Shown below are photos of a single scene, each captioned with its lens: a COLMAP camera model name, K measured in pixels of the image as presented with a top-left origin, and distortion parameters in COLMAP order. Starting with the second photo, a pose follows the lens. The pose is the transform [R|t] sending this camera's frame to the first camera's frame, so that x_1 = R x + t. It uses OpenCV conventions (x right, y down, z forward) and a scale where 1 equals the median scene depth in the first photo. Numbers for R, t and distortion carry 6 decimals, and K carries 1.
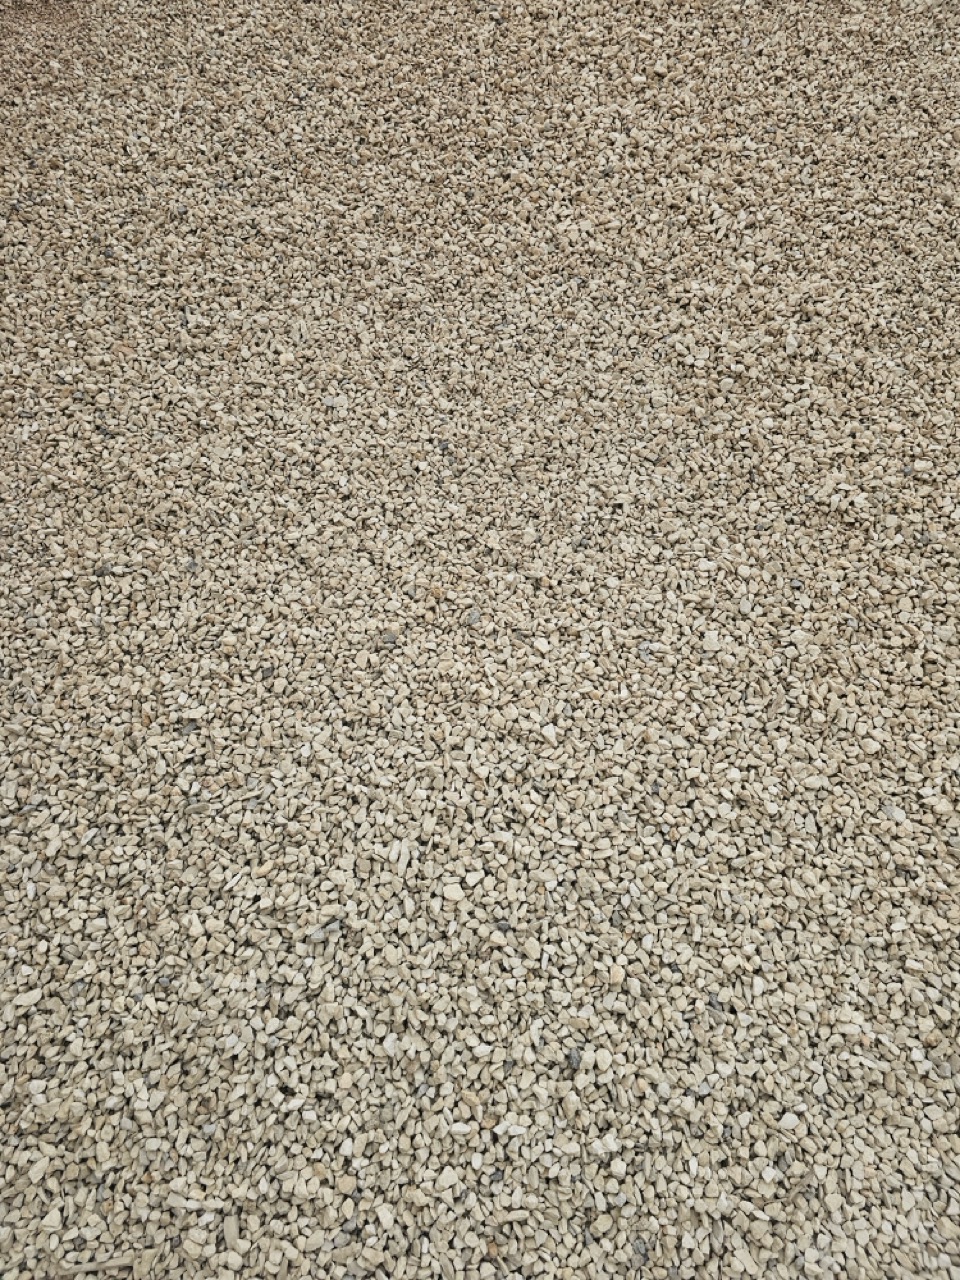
lens RADIAL K [[861.4, 0, 475.6], [0, 861.4, 615.3], [0, 0, 1]] dist [0.022422, -0.033589]
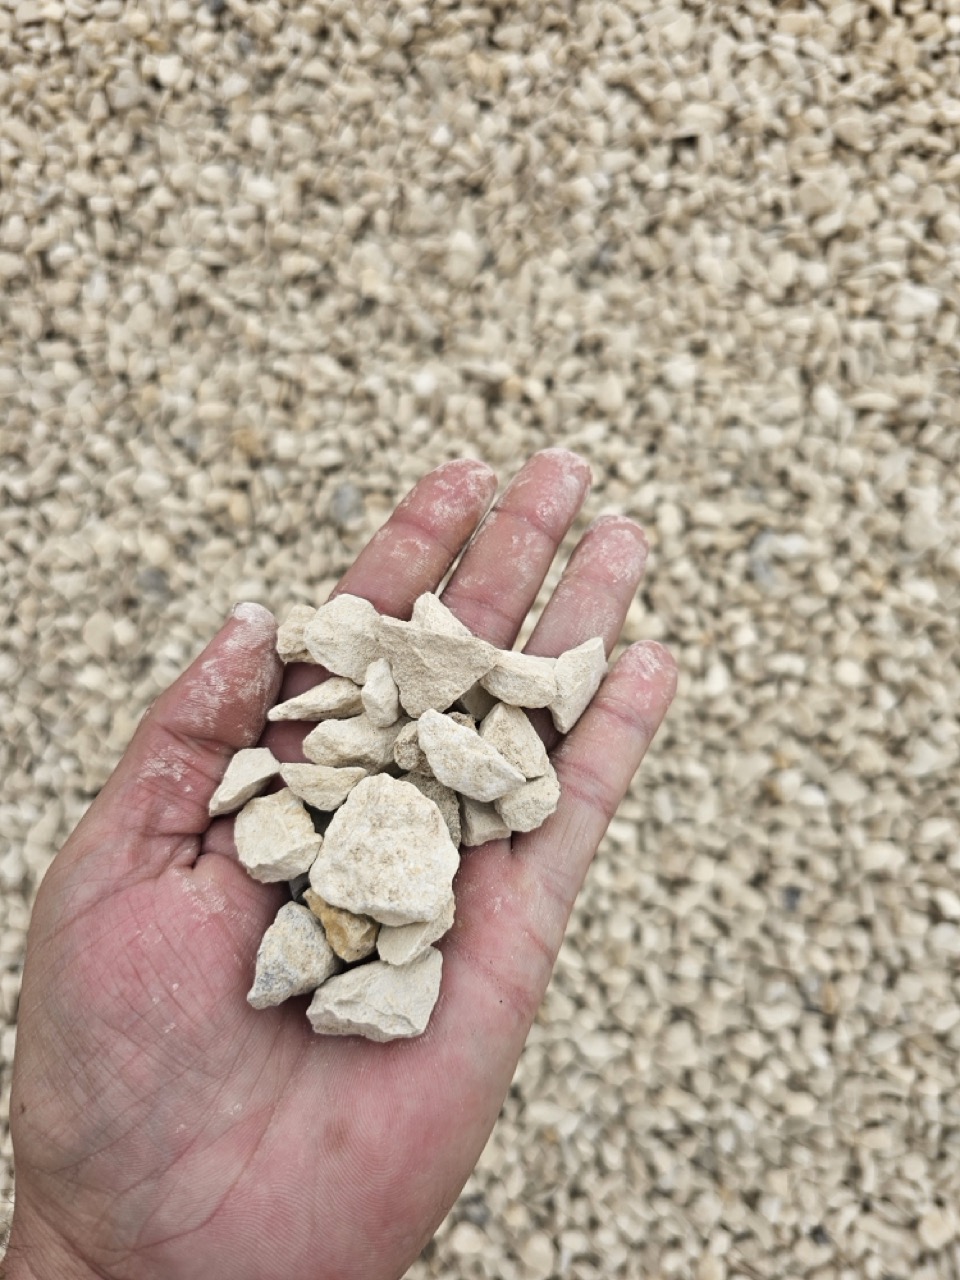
lens RADIAL K [[885.8, 0, 484.1], [0, 885.8, 590.1], [0, 0, 1]] dist [-0.035426, 0.001873]
pose [[0.994906, -0.100536, -0.007320, 0.060737], [0.092732, 0.884367, 0.457488, -0.142615], [-0.039520, -0.455836, 0.889186, 0.587190]]
